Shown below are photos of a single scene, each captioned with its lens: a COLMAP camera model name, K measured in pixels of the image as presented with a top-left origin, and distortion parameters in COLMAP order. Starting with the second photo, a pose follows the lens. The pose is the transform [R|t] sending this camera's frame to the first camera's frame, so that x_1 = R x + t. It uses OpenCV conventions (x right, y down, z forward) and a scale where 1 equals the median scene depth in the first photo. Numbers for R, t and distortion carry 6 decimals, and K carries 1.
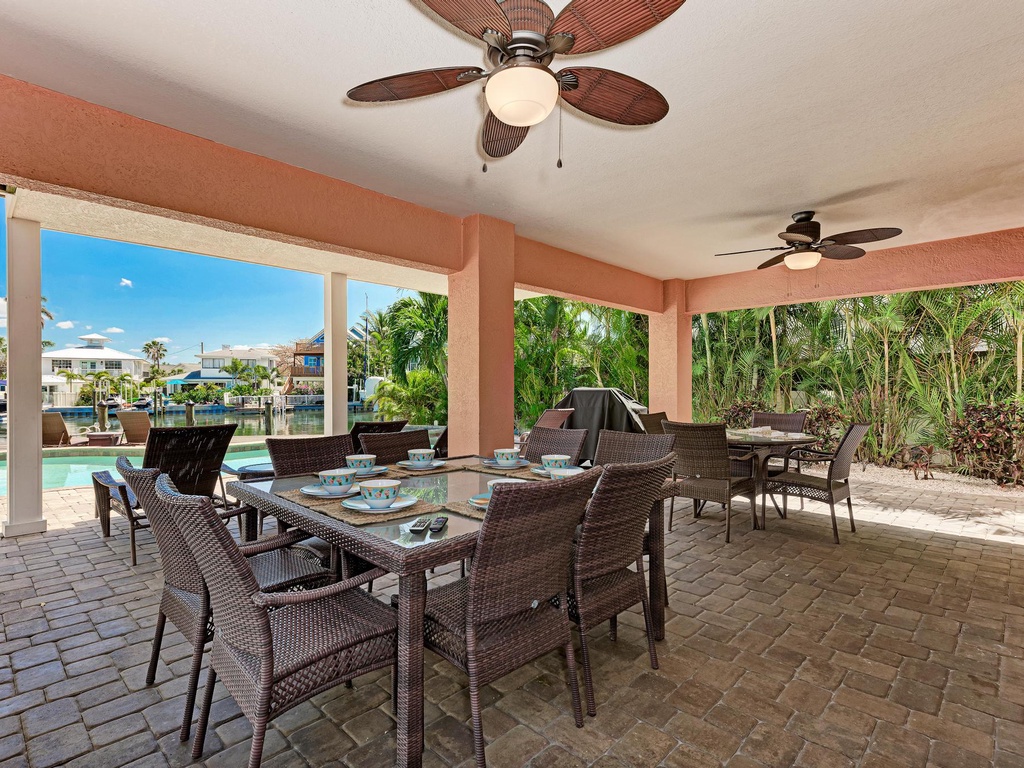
lens RADIAL K [[523.8, 0, 515.2], [0, 523.8, 388.5], [0, 0, 1]] dist [0.016496, -0.000425]
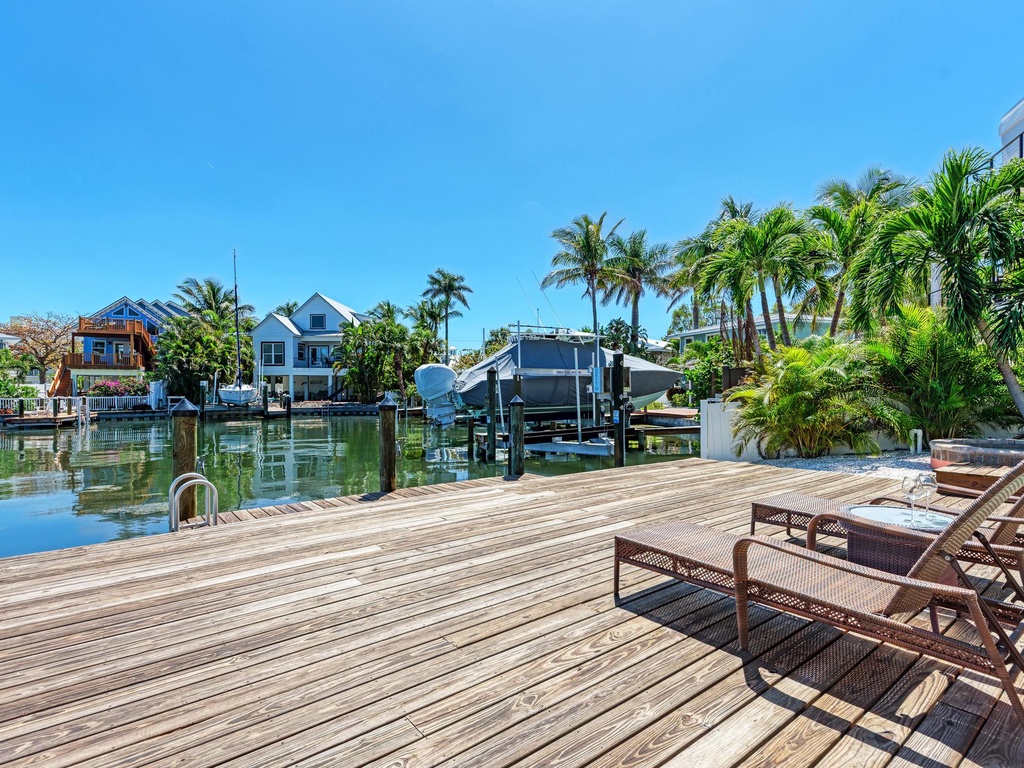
lens RADIAL K [[538.8, 0, 519.1], [0, 538.8, 388.3], [0, 0, 1]] dist [0.026941, -0.000412]
pose [[0.910611, 0.001634, 0.413261, -0.196844], [-0.000283, 0.999994, -0.003331, 0.003971], [-0.413264, 0.002916, 0.910607, 0.150479]]
